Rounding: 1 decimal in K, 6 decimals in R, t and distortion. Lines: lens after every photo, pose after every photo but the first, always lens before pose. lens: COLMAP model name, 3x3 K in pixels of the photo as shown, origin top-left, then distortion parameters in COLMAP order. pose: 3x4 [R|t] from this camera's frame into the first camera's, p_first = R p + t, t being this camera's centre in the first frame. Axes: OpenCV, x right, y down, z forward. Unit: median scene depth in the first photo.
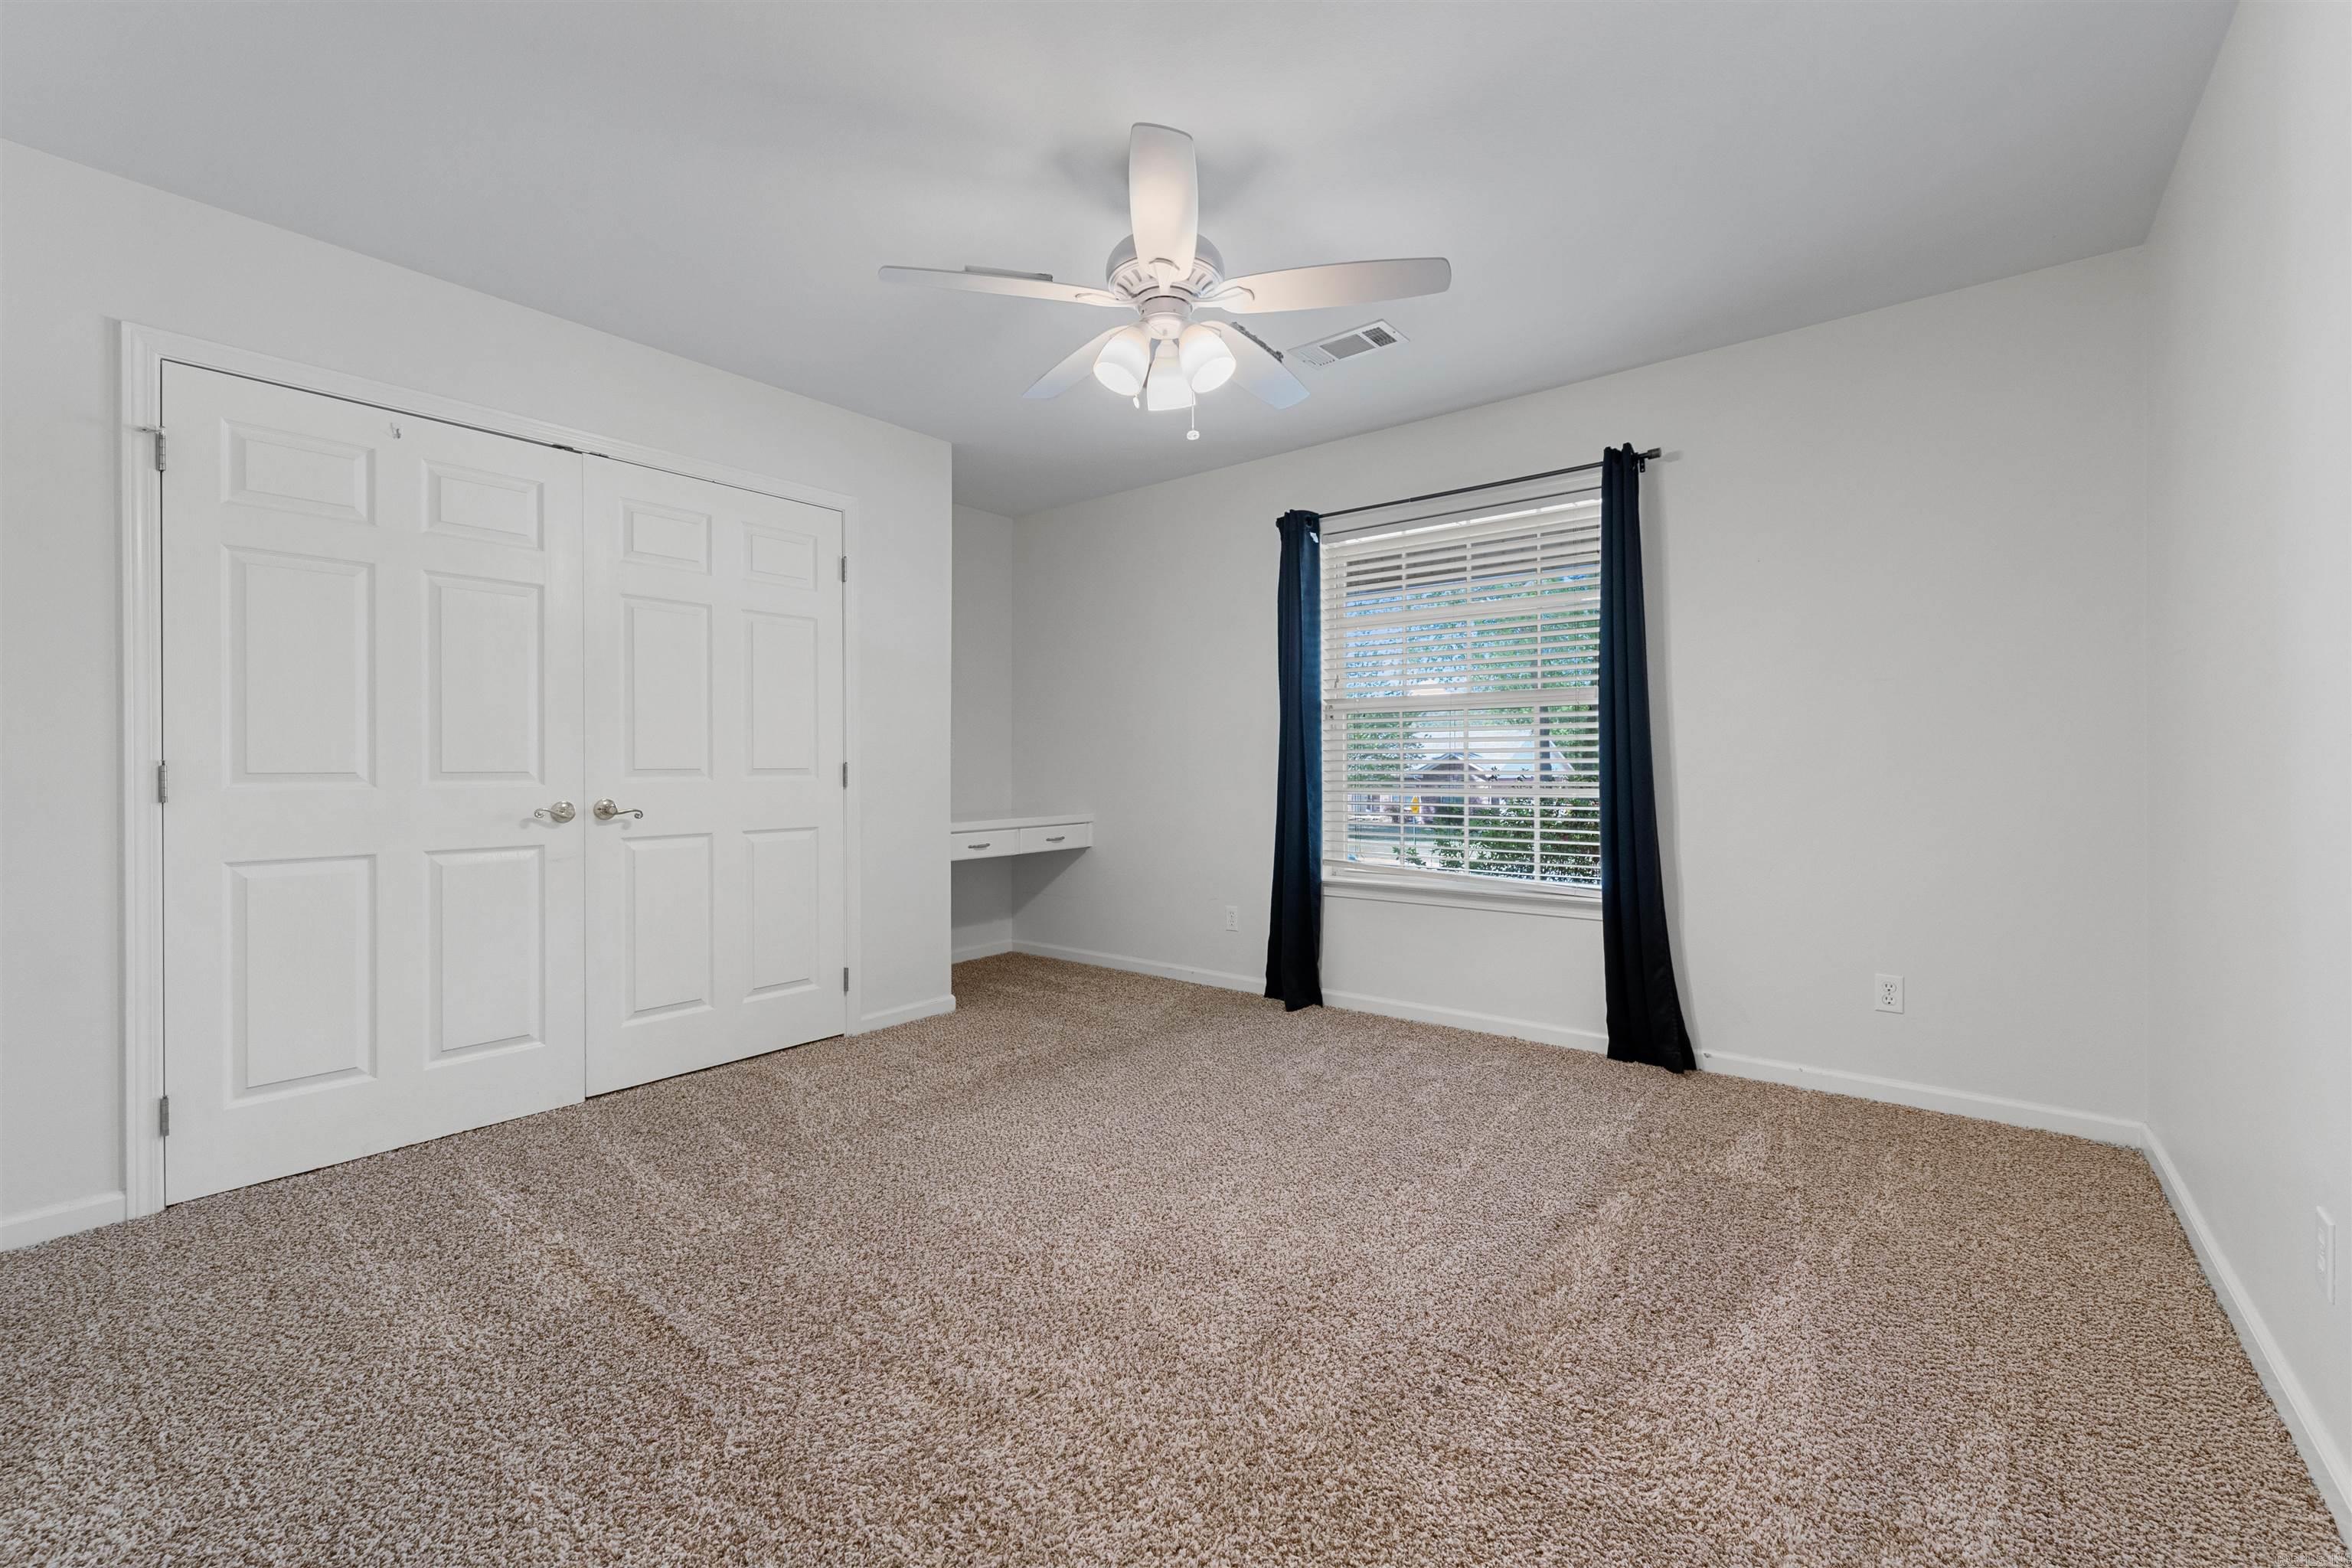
lens RADIAL K [[961.9, 0, 1165.4], [0, 961.9, 772.1], [0, 0, 1]] dist [0.006506, -0.003456]
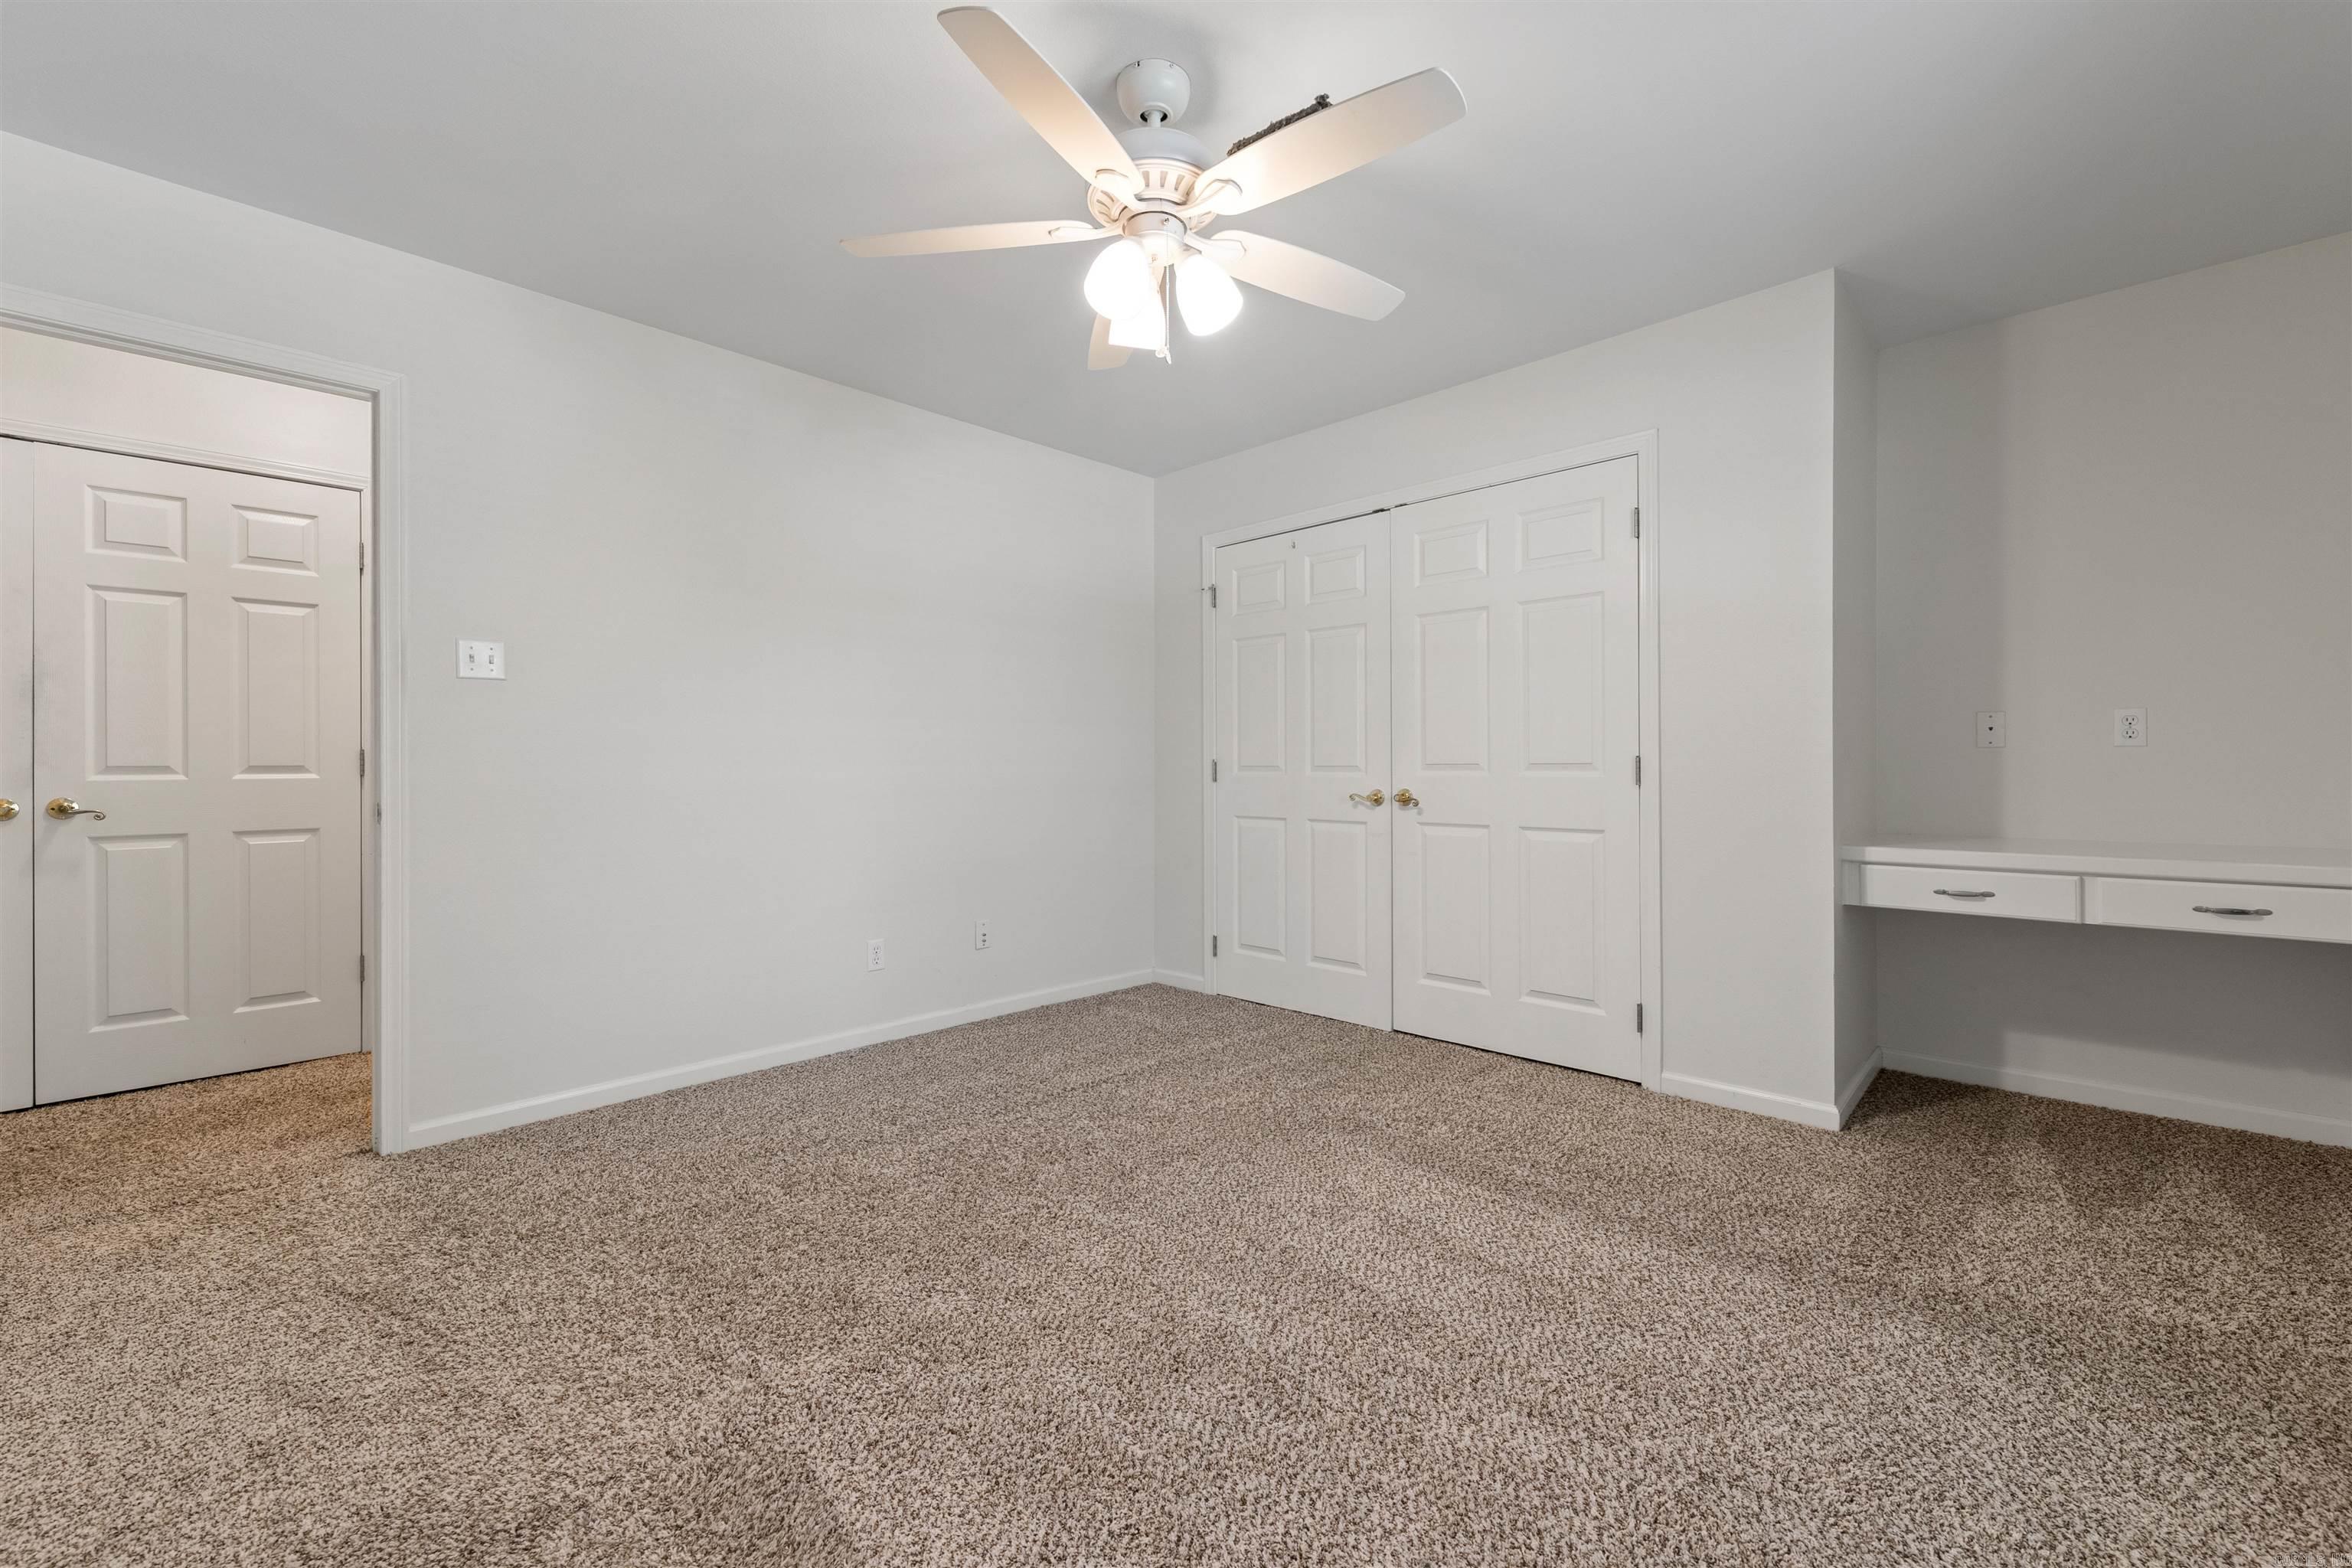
lens RADIAL K [[961.9, 0, 1183.3], [0, 961.9, 771.3], [0, 0, 1]] dist [0.006506, -0.003456]
pose [[-0.084893, 0.011154, -0.996328, 0.626536], [0.001508, 0.999938, 0.011066, -0.007558], [0.996389, -0.000563, -0.084905, 0.807071]]
